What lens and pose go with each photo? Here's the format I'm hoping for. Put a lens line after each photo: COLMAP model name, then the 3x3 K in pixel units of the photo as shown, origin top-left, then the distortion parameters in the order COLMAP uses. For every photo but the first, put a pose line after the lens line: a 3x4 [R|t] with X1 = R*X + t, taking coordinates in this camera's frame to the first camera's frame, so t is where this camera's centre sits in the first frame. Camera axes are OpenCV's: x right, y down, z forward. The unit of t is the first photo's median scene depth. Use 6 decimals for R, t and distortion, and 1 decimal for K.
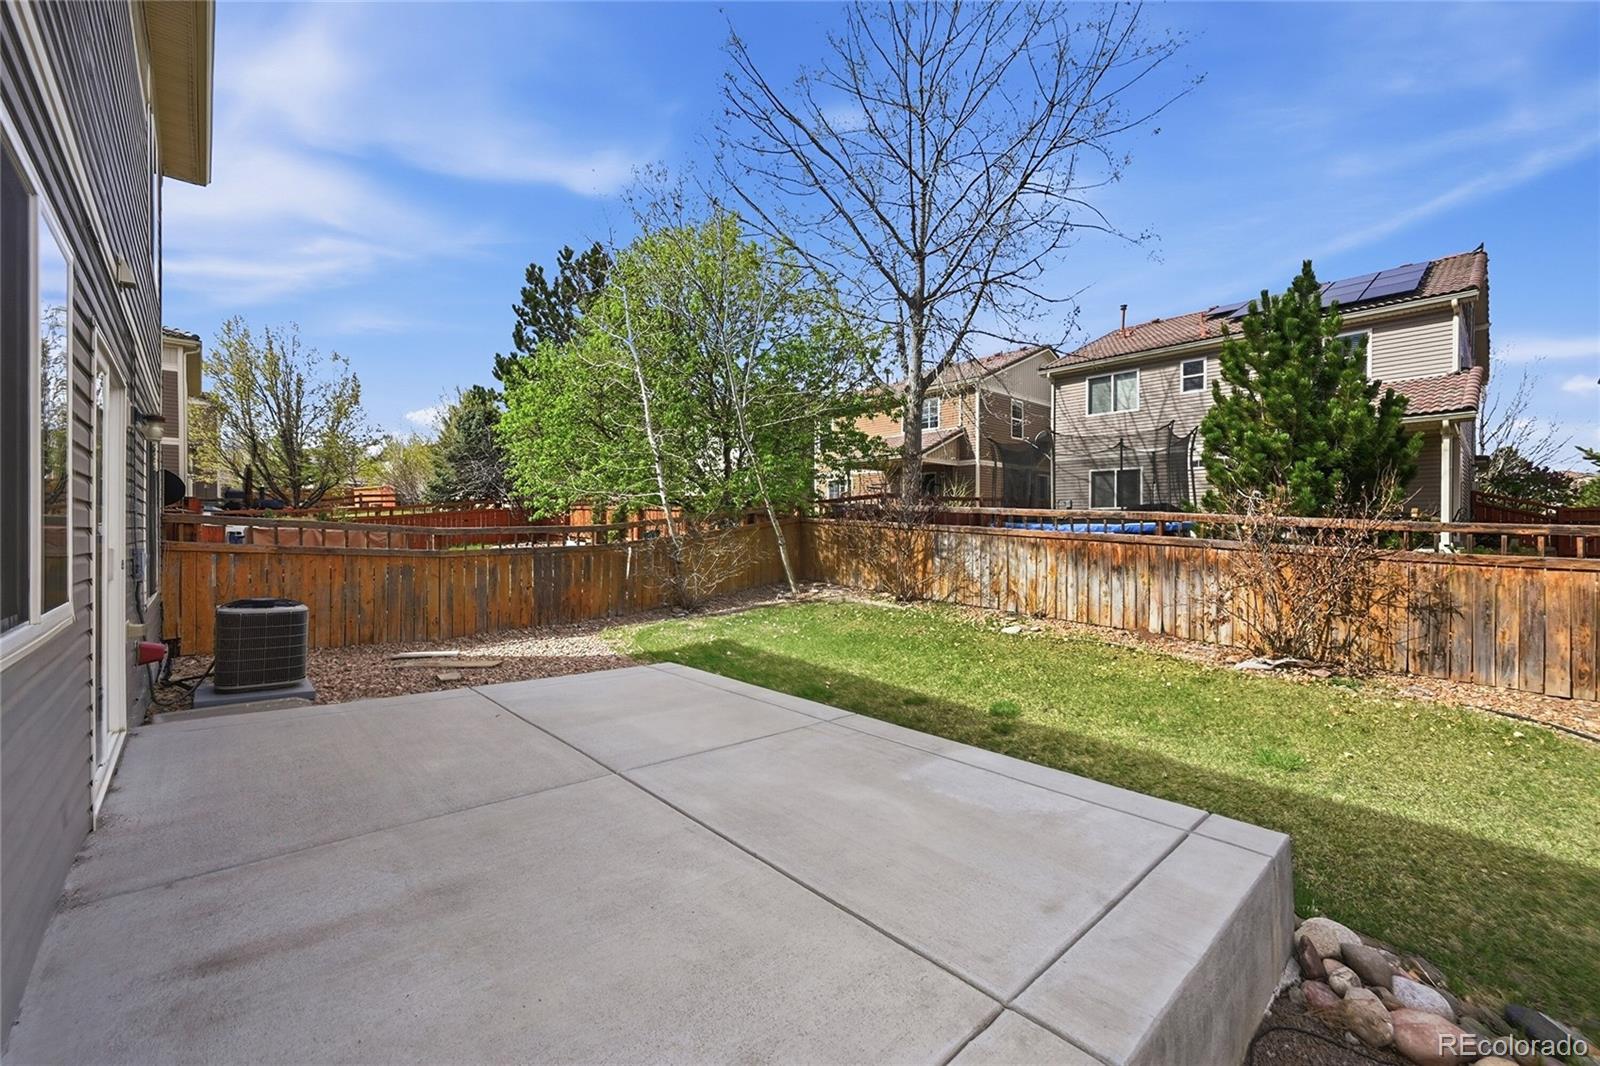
lens RADIAL K [[649.8, 0, 792.4], [0, 649.8, 534.2], [0, 0, 1]] dist [-0.000113, -0.000328]
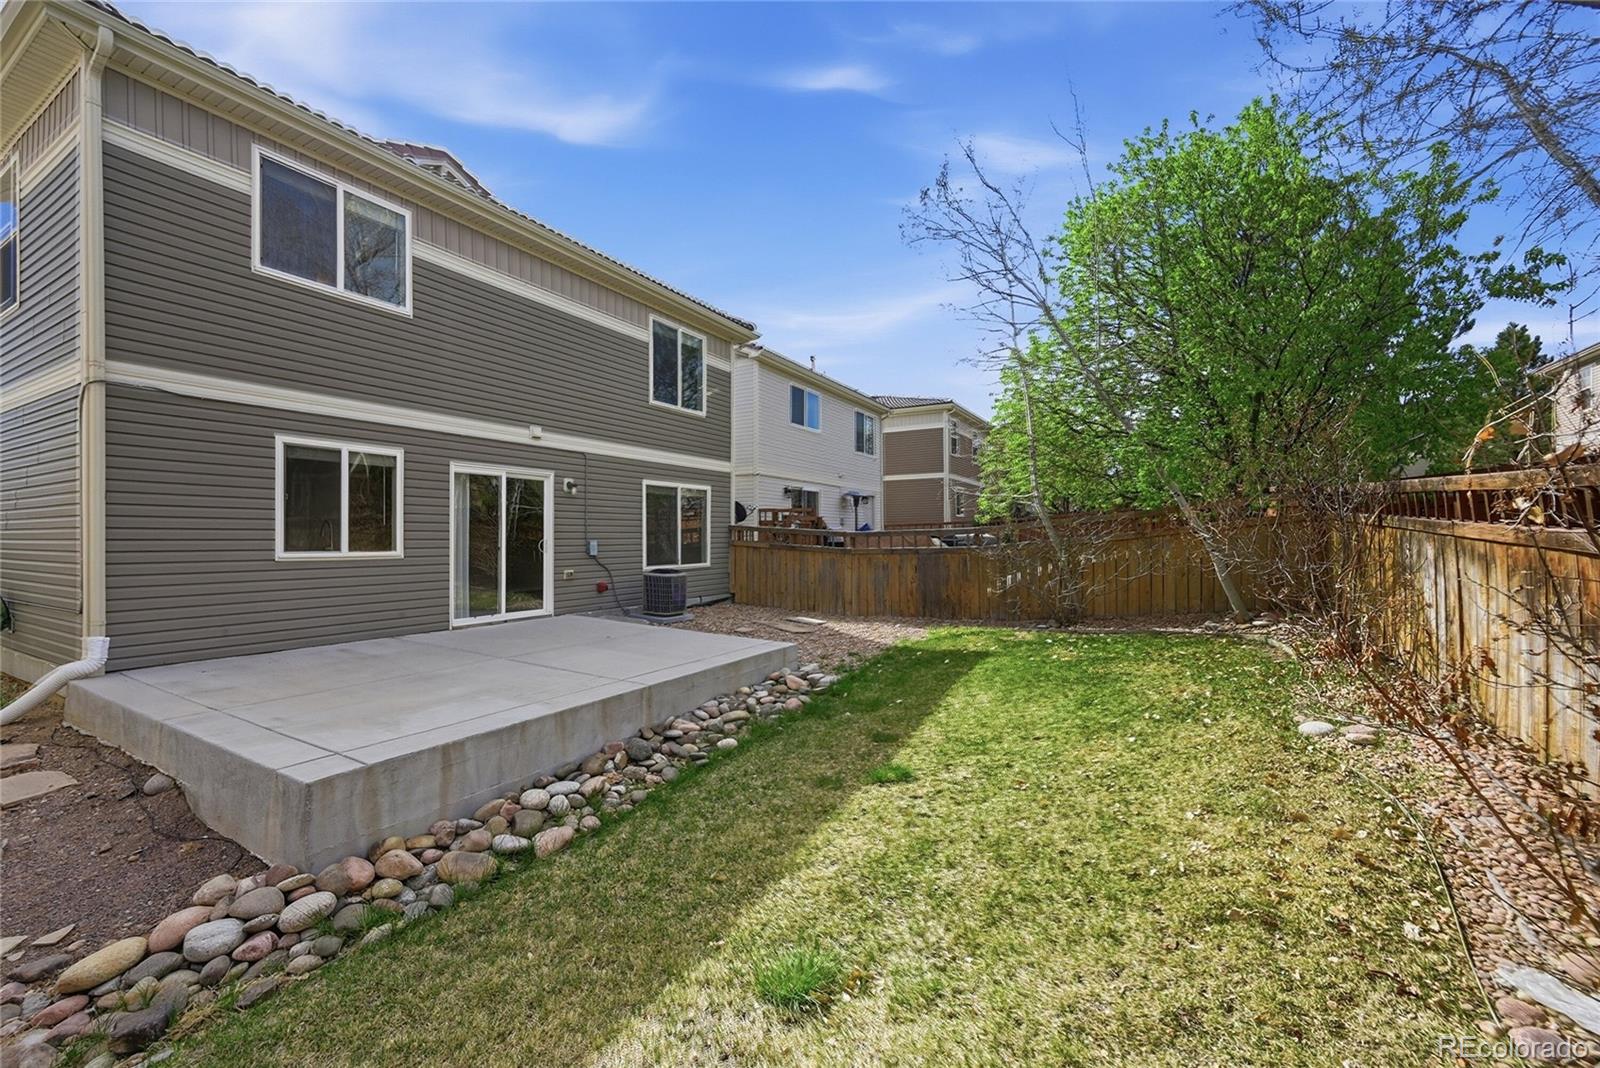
lens RADIAL K [[649.8, 0, 794.7], [0, 649.8, 536.8], [0, 0, 1]] dist [-0.000113, -0.000328]
pose [[0.312802, -0.002462, -0.949815, 0.693061], [-0.005202, 0.999977, -0.004305, 0.007210], [0.949804, 0.006288, 0.312782, 0.472745]]
